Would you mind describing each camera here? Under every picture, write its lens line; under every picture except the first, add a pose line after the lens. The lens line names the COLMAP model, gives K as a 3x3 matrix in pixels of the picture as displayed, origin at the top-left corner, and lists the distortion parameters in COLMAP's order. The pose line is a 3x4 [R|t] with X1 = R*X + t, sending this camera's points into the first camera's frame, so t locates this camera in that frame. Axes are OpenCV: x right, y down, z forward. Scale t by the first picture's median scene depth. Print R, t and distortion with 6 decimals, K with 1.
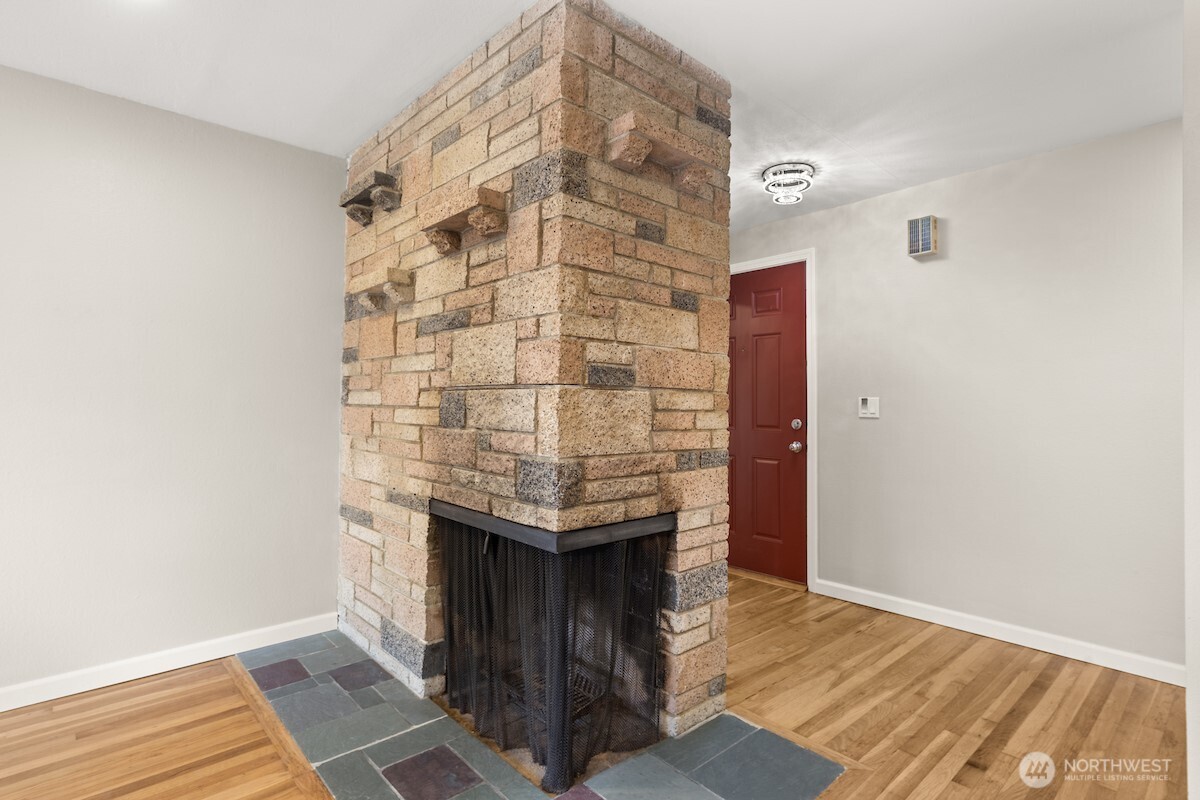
lens RADIAL K [[594.3, 0, 596.9], [0, 594.3, 390.7], [0, 0, 1]] dist [0.007338, -0.000457]
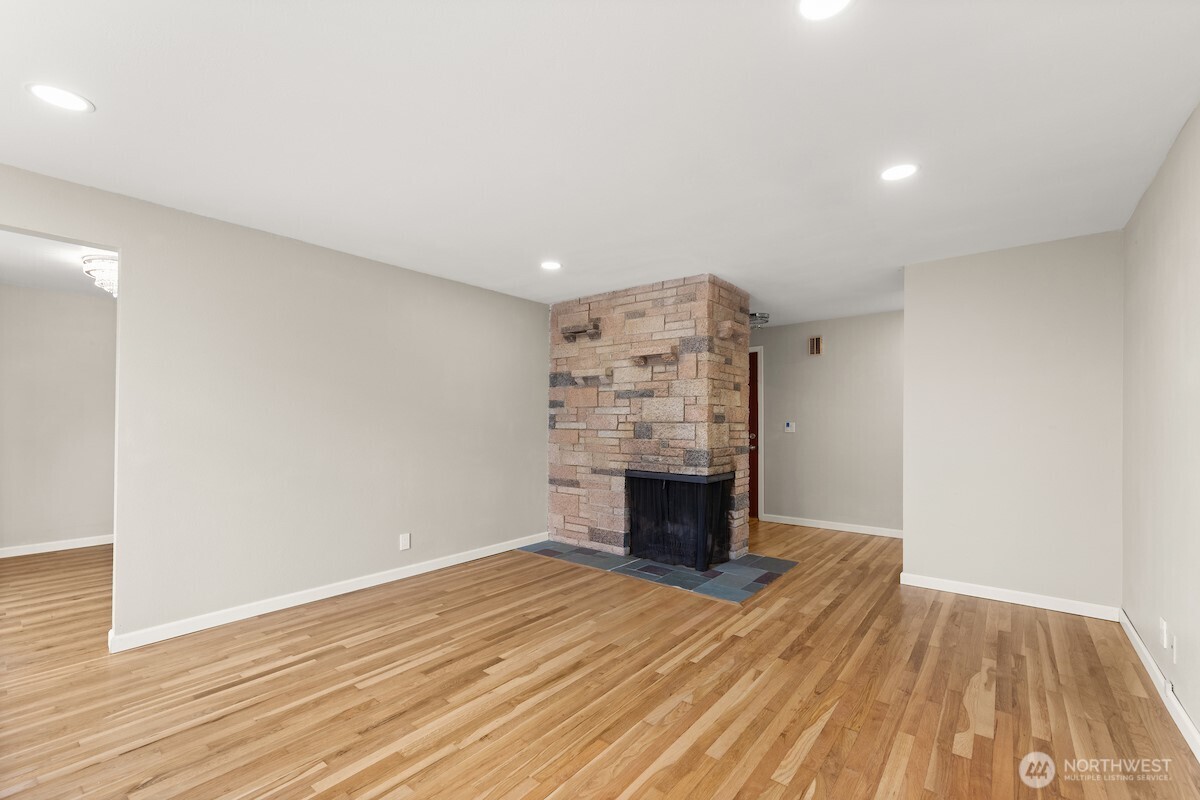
lens RADIAL K [[504.5, 0, 600.5], [0, 504.5, 417.4], [0, 0, 1]] dist [0.010251, -0.000055]
pose [[0.987799, -0.005219, 0.155649, -0.761777], [0.002816, 0.999873, 0.015654, -0.058580], [-0.155711, -0.015025, 0.987688, -1.022361]]
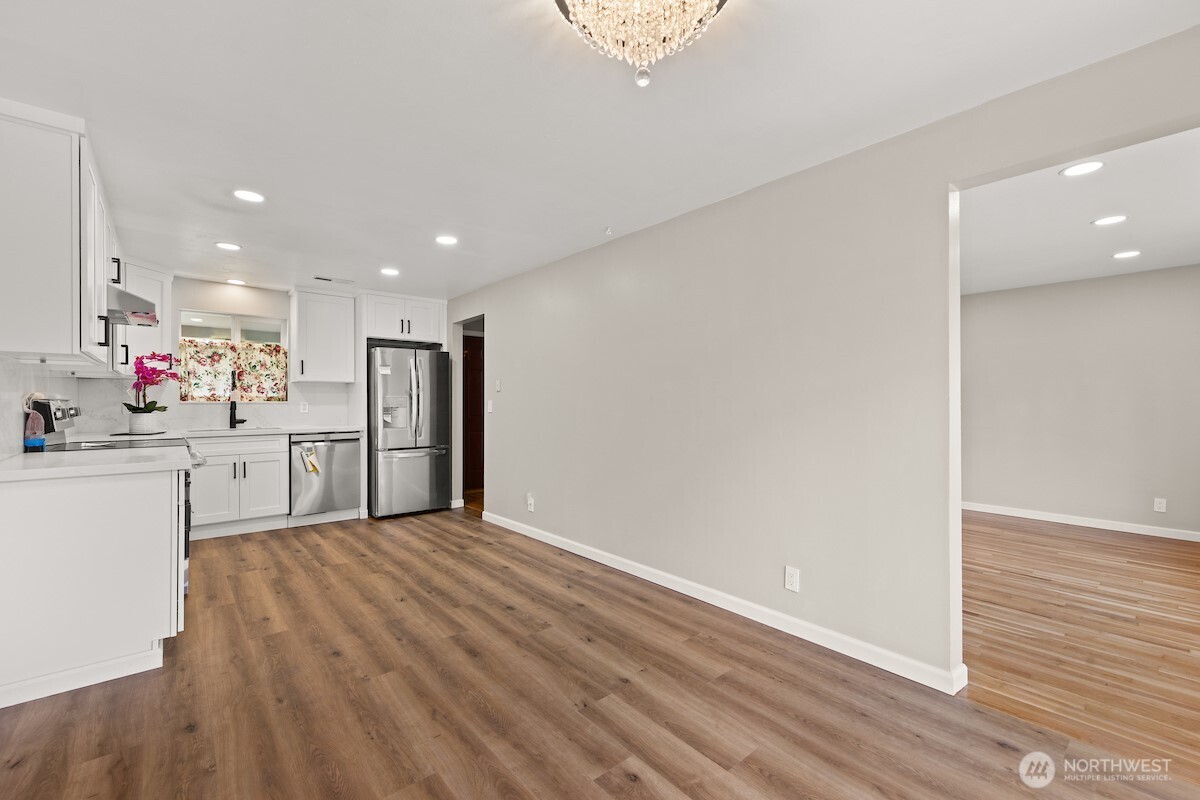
lens RADIAL K [[504.2, 0, 600.0], [0, 504.2, 400.0], [0, 0, 1]] dist [0.007566, -0.000173]
pose [[0.026649, -0.008688, 0.999607, -2.840974], [-0.021379, 0.999729, 0.009259, -0.031744], [-0.999416, -0.021617, 0.026456, 1.160776]]
